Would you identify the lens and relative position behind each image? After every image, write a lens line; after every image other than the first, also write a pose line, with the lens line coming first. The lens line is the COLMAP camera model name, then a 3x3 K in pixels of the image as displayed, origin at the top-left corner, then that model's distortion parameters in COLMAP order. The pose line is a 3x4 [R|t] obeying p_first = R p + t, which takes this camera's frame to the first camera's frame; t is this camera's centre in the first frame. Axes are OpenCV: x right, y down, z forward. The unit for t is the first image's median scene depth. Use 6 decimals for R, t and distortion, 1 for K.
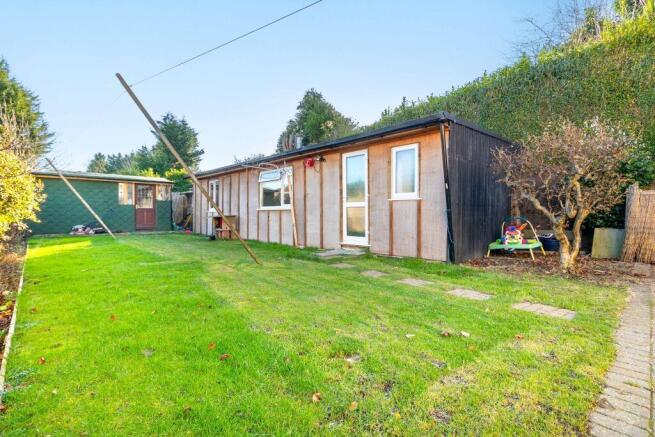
lens RADIAL K [[304.9, 0, 324.3], [0, 304.9, 218.0], [0, 0, 1]] dist [0.006083, 0.001161]
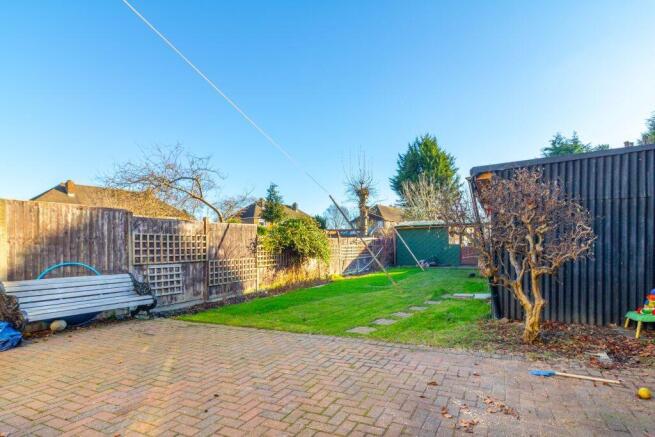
lens RADIAL K [[331.3, 0, 326.6], [0, 331.3, 252.1], [0, 0, 1]] dist [0.005865, 0.000577]
pose [[0.345427, 0.004496, -0.938435, 0.847235], [0.005299, 0.999963, 0.006741, -0.045933], [0.938431, -0.007302, 0.345390, 0.086140]]
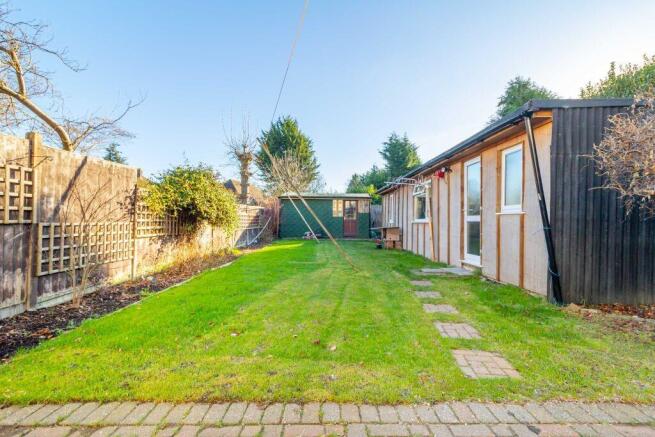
lens RADIAL K [[304.9, 0, 323.5], [0, 304.9, 221.0], [0, 0, 1]] dist [0.006083, 0.001161]
pose [[0.728557, 0.003486, -0.684977, 0.353852], [-0.016603, 0.999783, -0.012572, -0.017295], [0.684784, 0.020532, 0.728457, 0.054006]]
